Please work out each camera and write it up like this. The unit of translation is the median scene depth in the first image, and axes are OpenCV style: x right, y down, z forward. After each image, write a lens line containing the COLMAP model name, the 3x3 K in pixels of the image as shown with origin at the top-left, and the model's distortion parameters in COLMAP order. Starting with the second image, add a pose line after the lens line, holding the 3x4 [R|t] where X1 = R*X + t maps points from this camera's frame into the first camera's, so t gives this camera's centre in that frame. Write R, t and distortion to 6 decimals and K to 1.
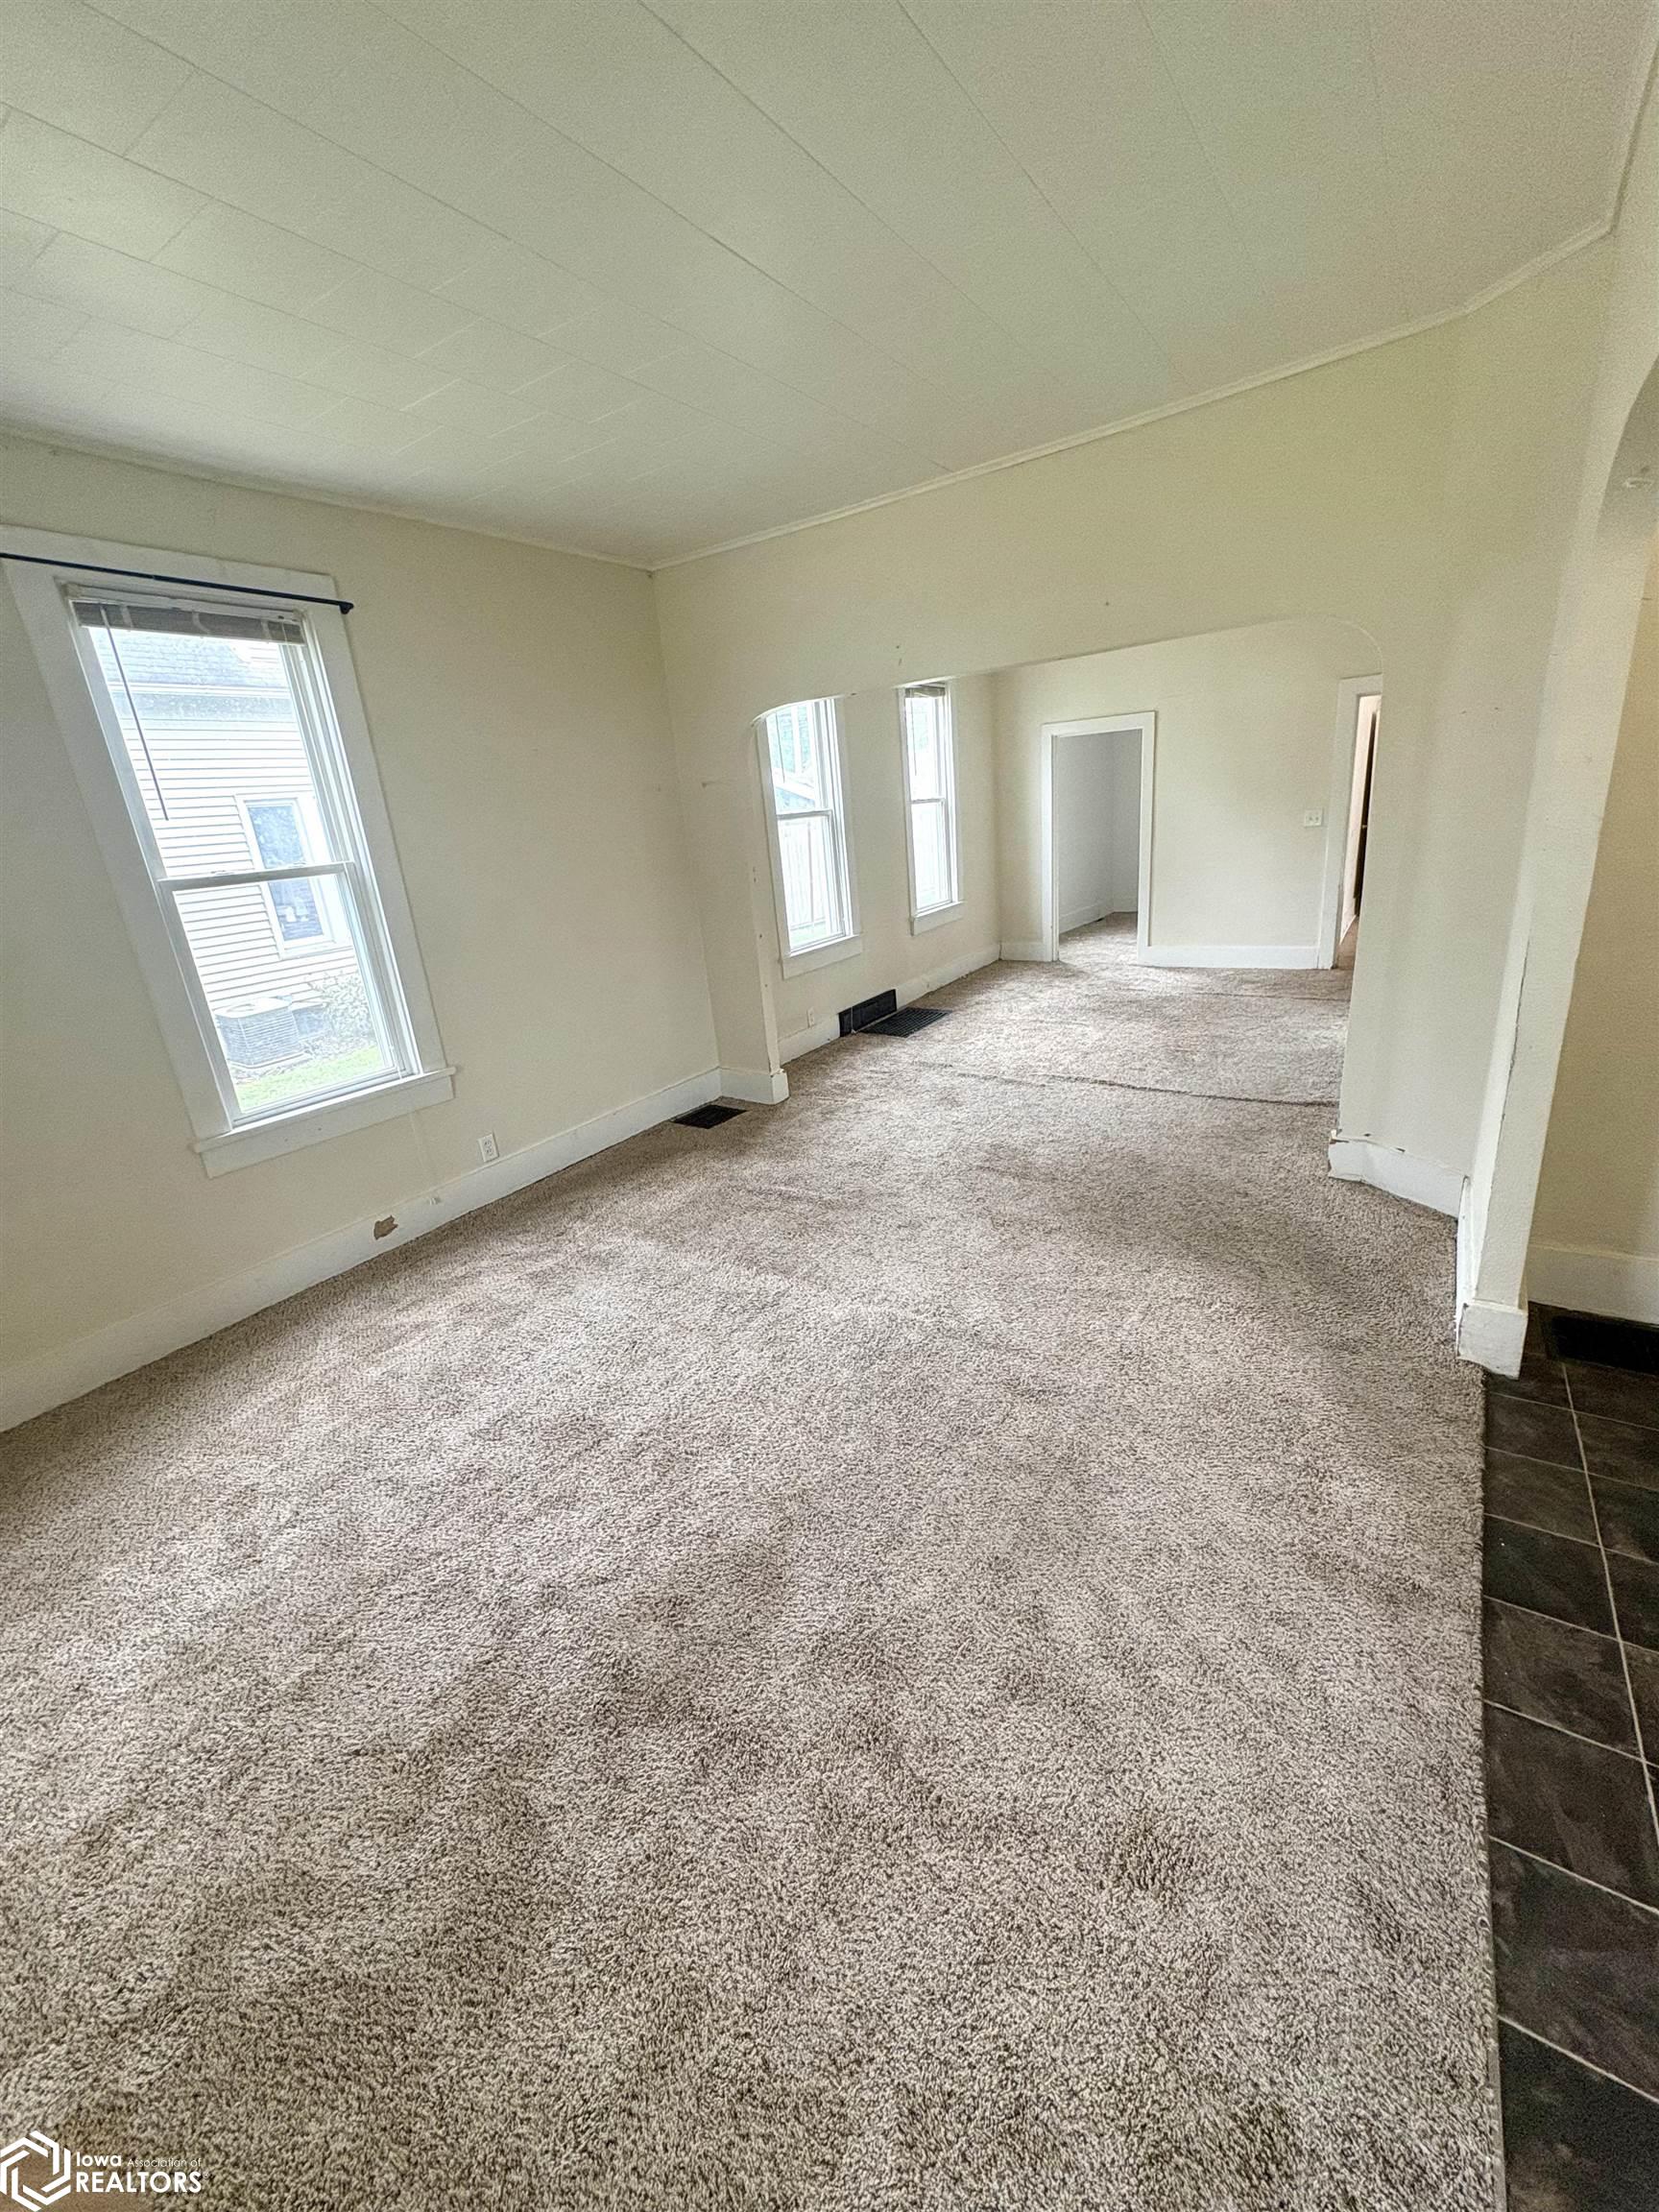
lens RADIAL K [[888.3, 0, 826.9], [0, 888.3, 1102.7], [0, 0, 1]] dist [0.000758, 0.000462]
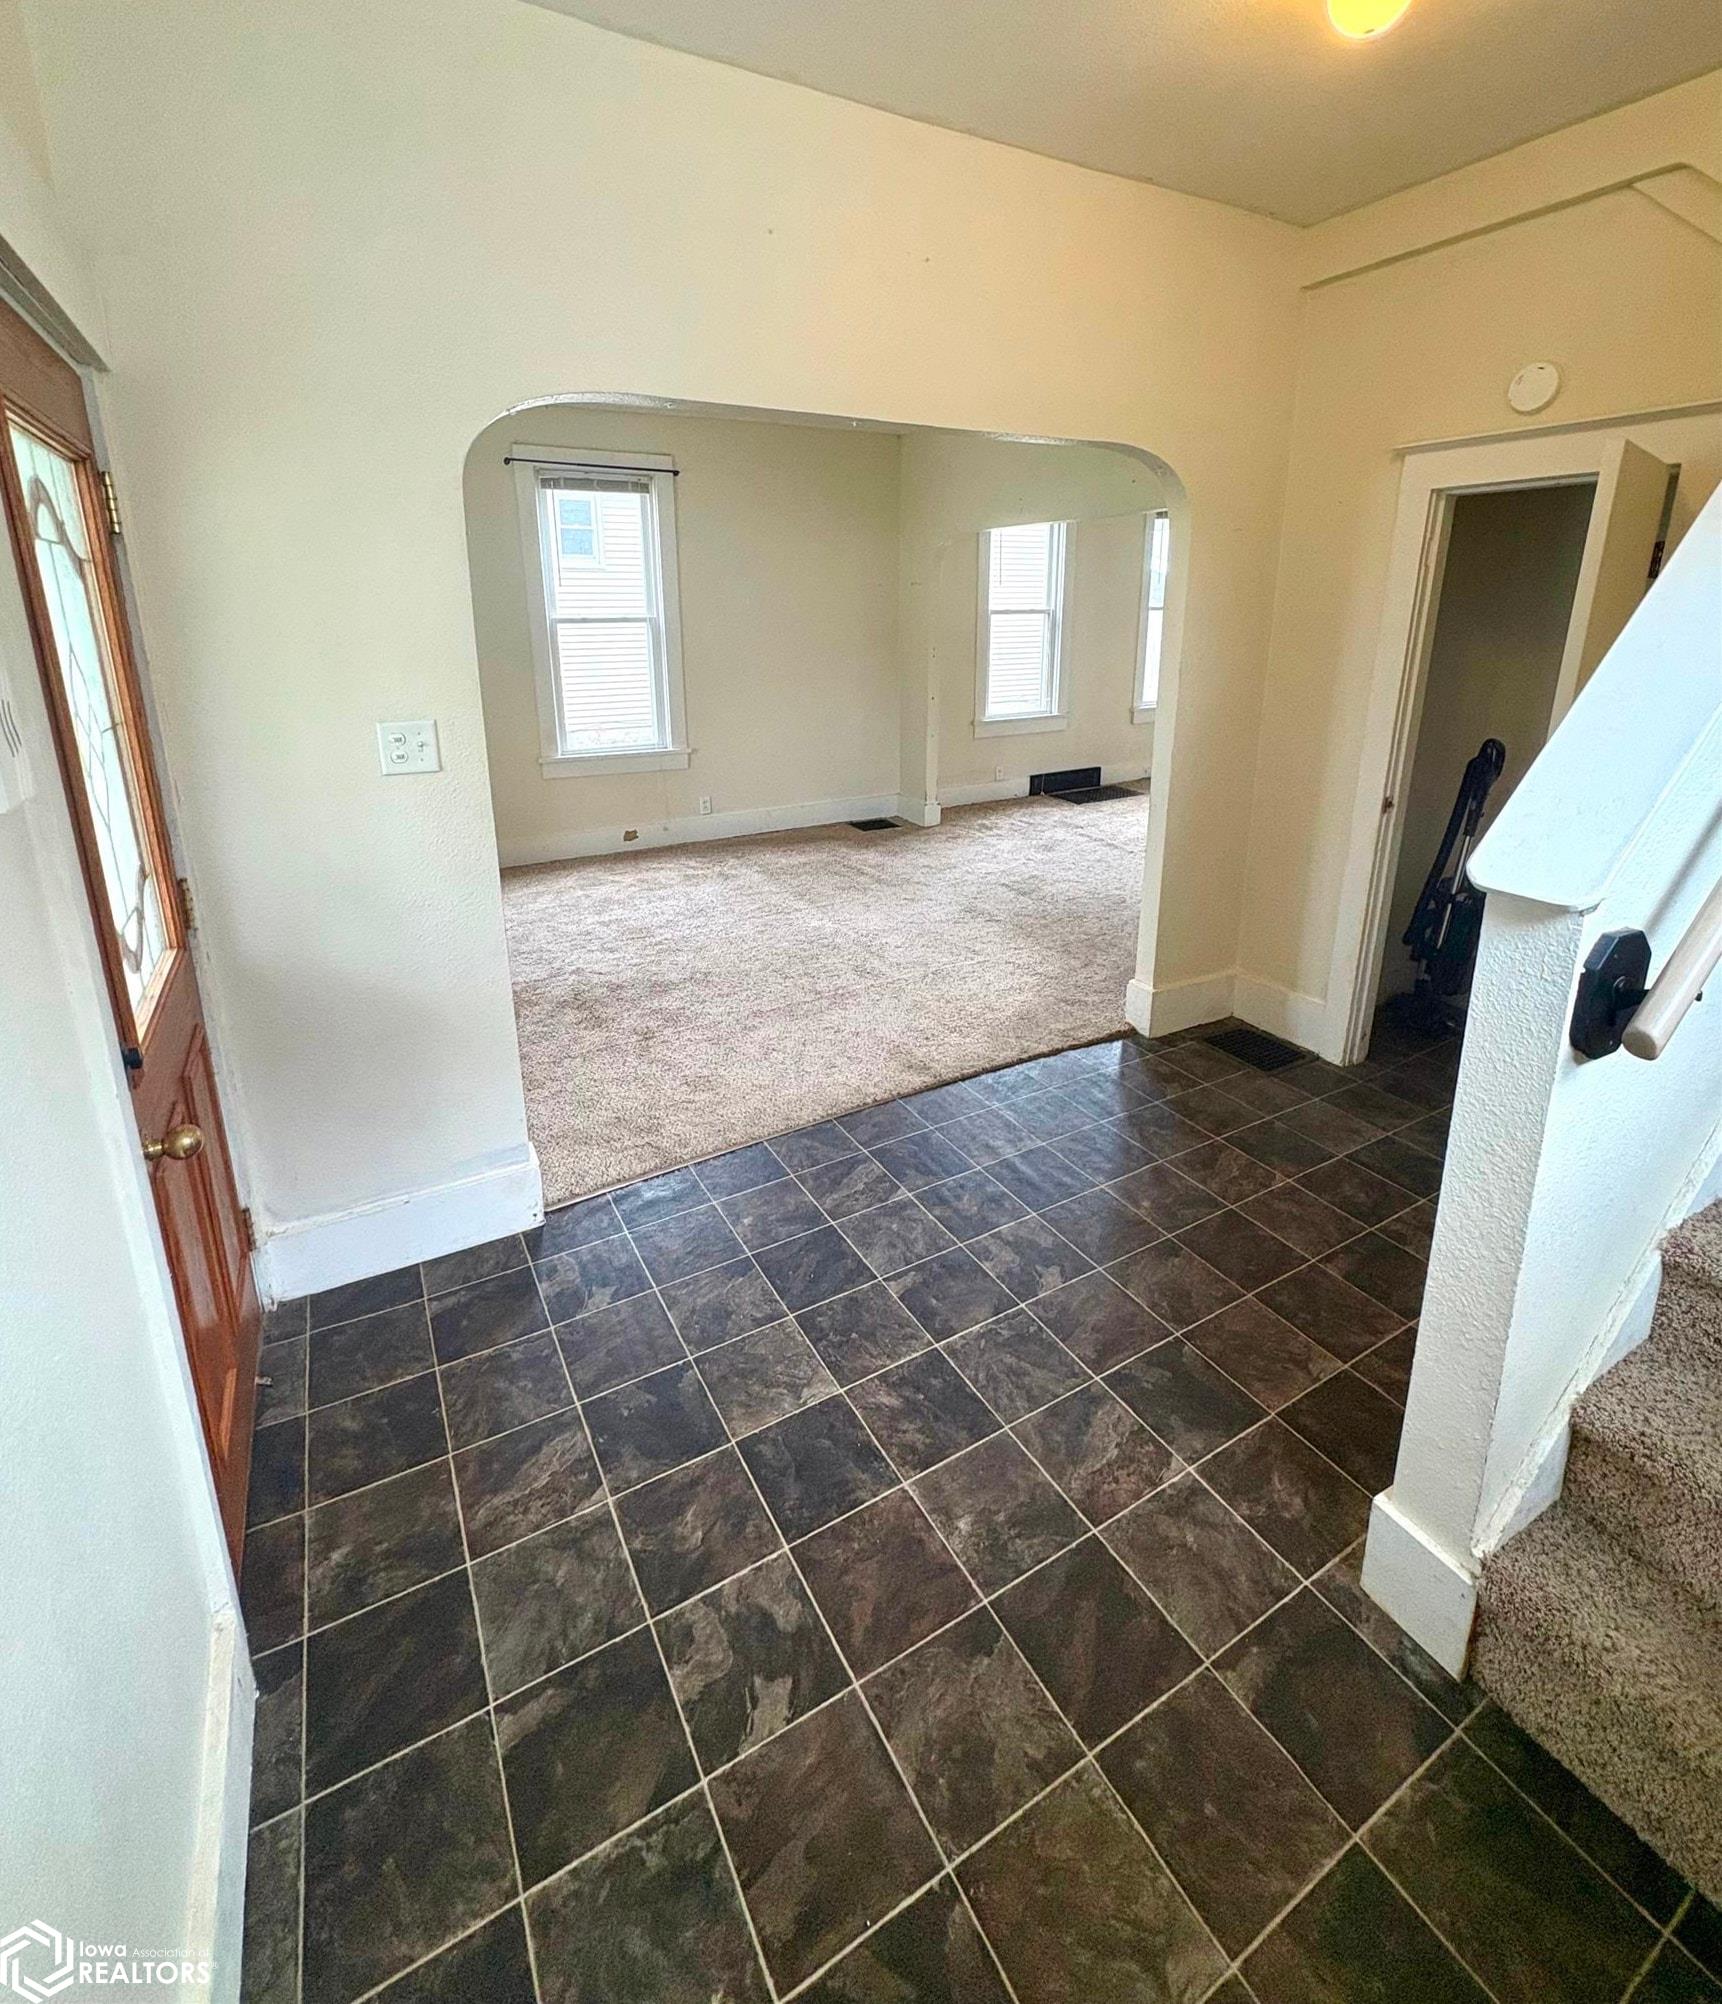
lens RADIAL K [[932.5, 0, 861.6], [0, 932.5, 840.3], [0, 0, 1]] dist [0.000099, 0.000019]
pose [[0.888650, 0.192648, -0.416158, 0.426958], [-0.213608, 0.976912, -0.003899, 0.046179], [0.405799, 0.092359, 0.909284, -0.279384]]
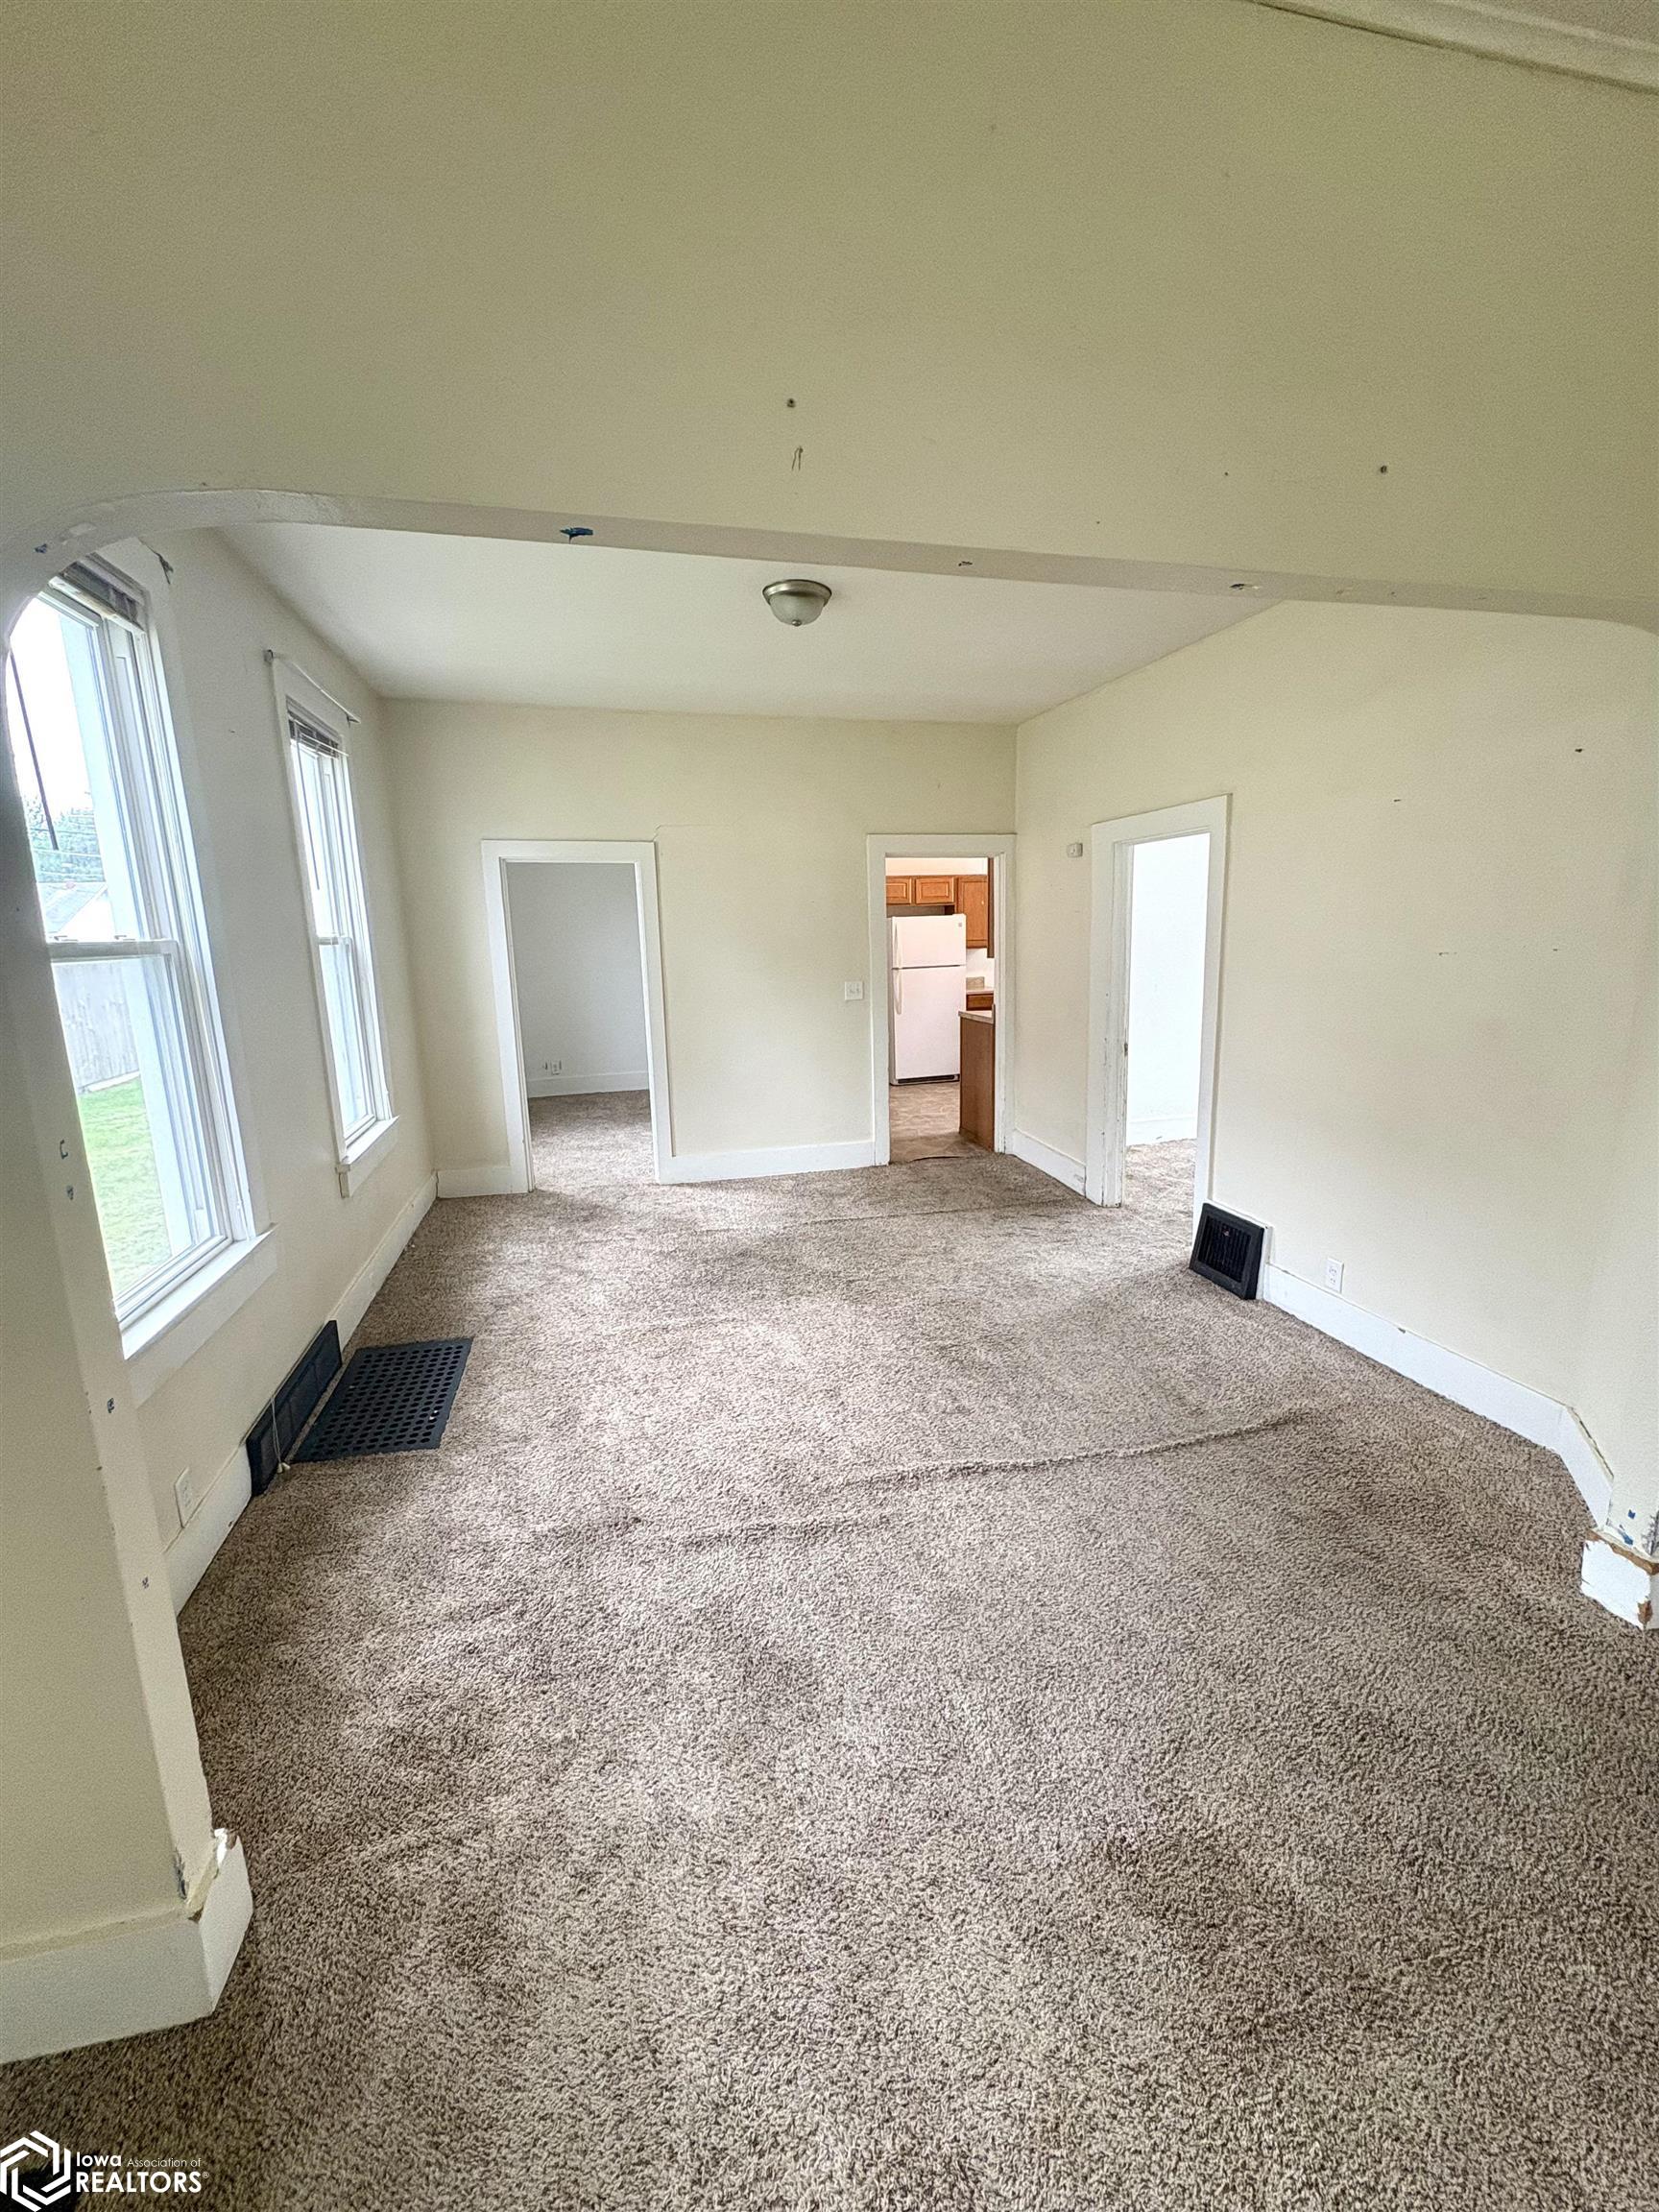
lens RADIAL K [[888.3, 0, 826.9], [0, 888.3, 1102.7], [0, 0, 1]] dist [0.000758, 0.000462]
pose [[0.679891, -0.066820, 0.730262, -0.107708], [0.194891, 0.976492, -0.092097, -0.194573], [-0.706941, 0.204937, 0.676931, 0.634892]]
